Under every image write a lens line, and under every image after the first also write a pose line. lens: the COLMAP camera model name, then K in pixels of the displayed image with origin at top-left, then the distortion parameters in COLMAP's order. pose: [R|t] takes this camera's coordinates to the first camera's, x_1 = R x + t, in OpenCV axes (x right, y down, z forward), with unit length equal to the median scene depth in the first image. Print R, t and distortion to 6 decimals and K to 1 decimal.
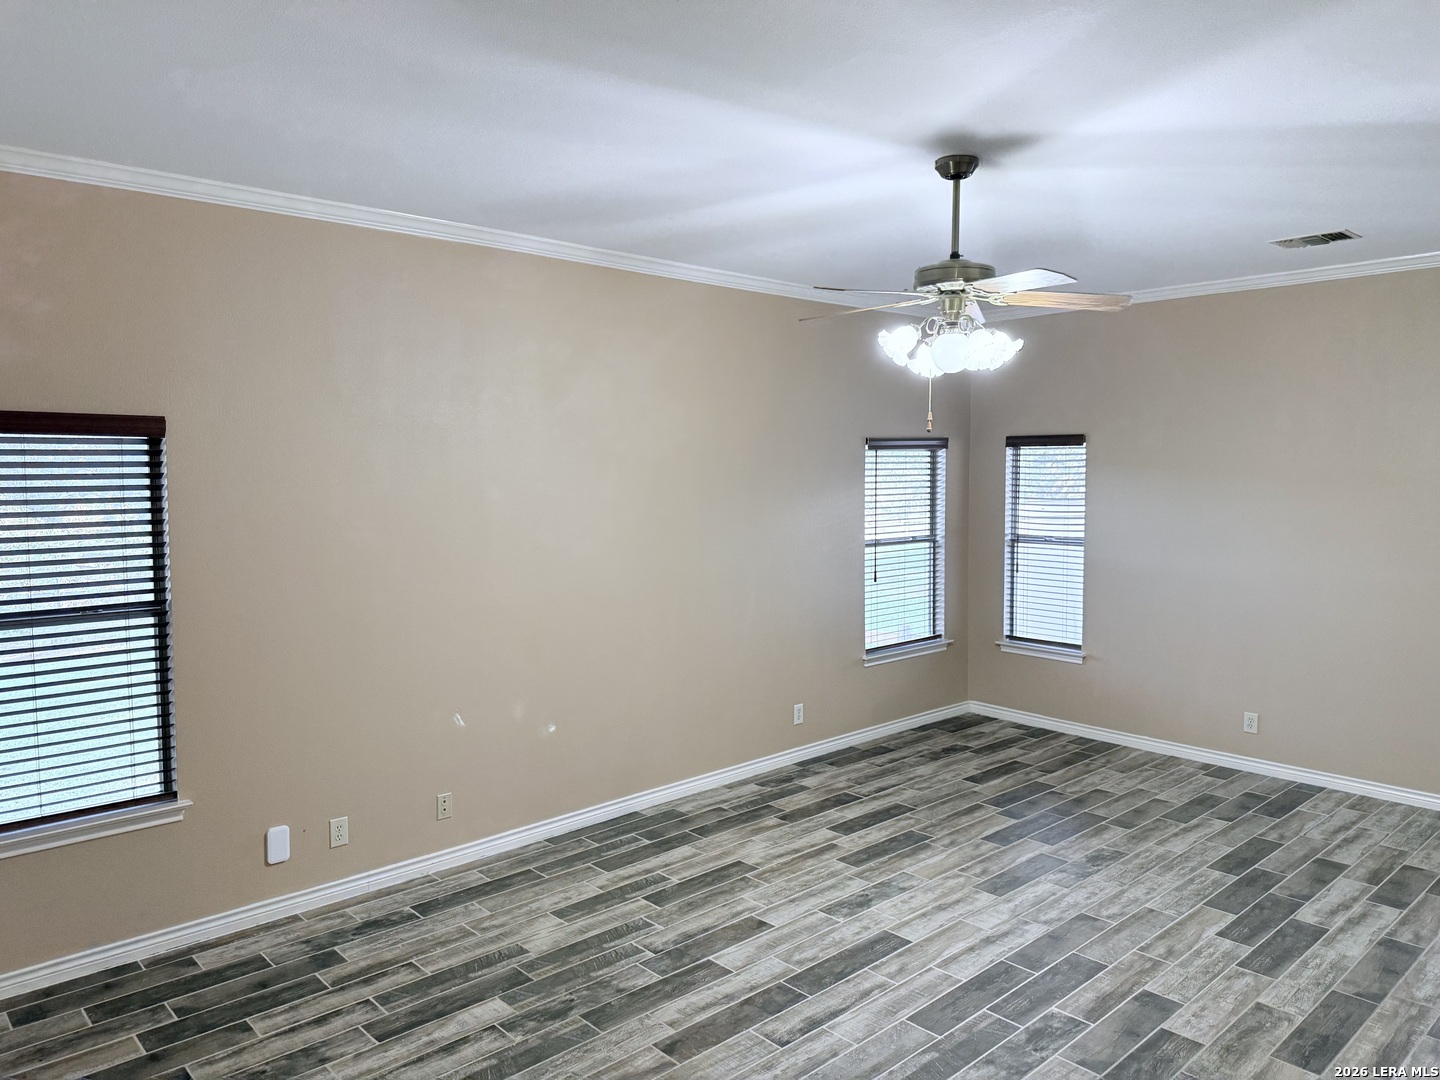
lens RADIAL K [[1020.4, 0, 709.3], [0, 1020.4, 544.2], [0, 0, 1]] dist [0.053422, -0.067859]
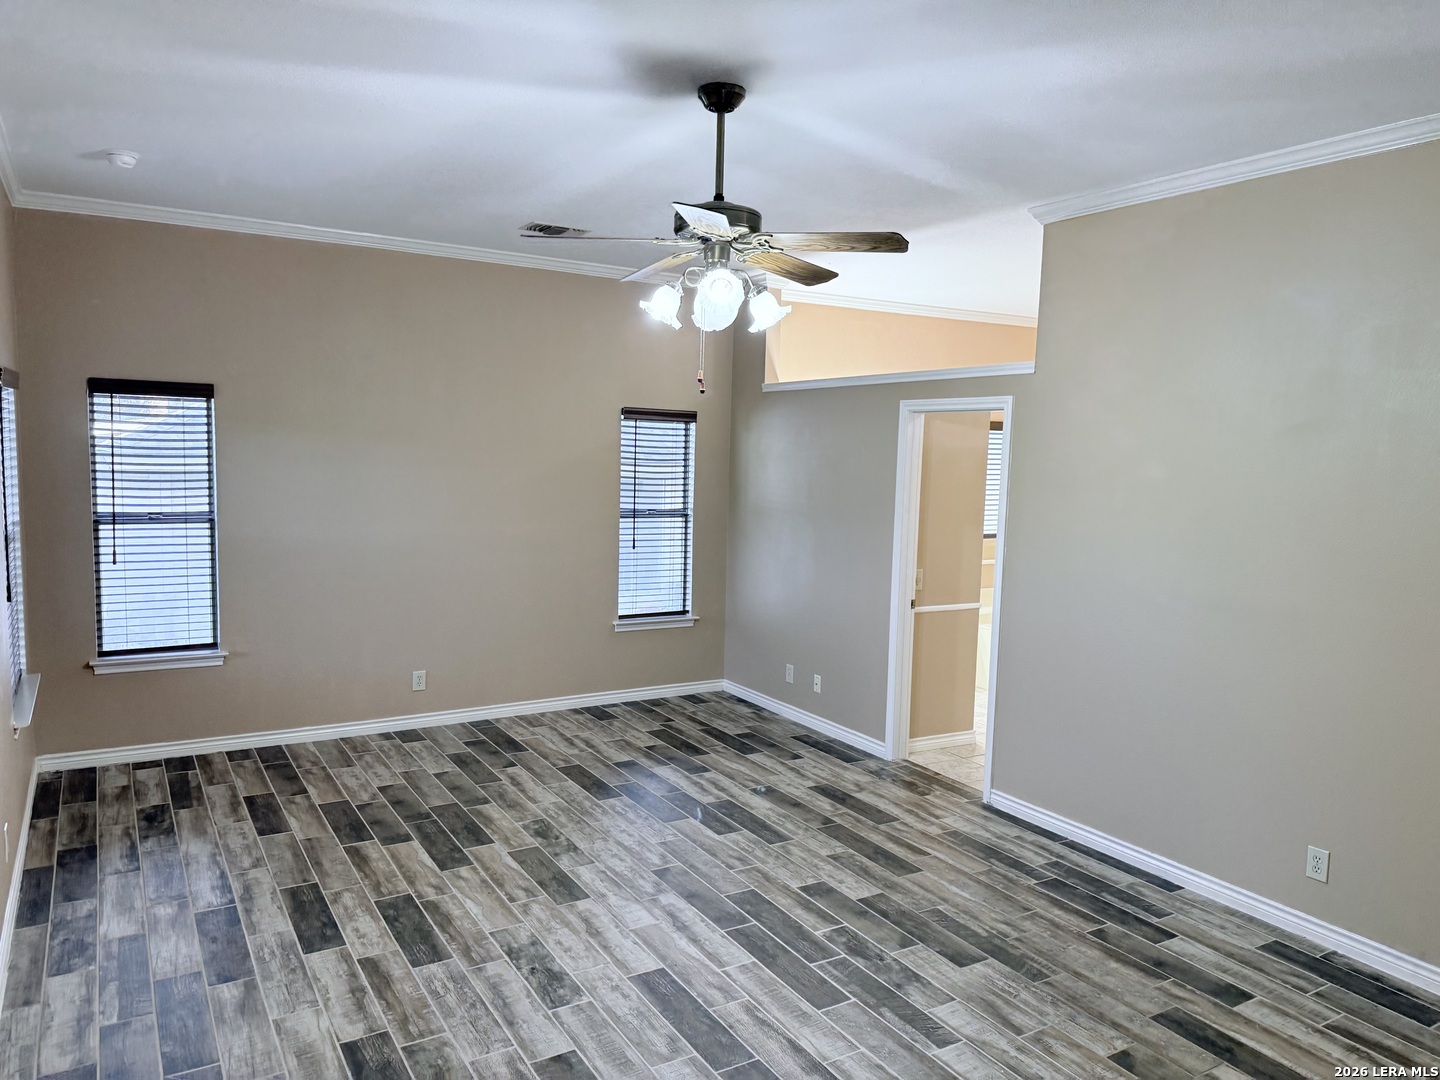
lens RADIAL K [[1020.4, 0, 709.3], [0, 1020.4, 544.2], [0, 0, 1]] dist [0.053422, -0.067859]
pose [[0.207537, -0.095796, 0.973525, -0.488948], [0.053520, 0.994815, 0.086481, -0.045443], [-0.976762, 0.034155, 0.211588, 0.580431]]
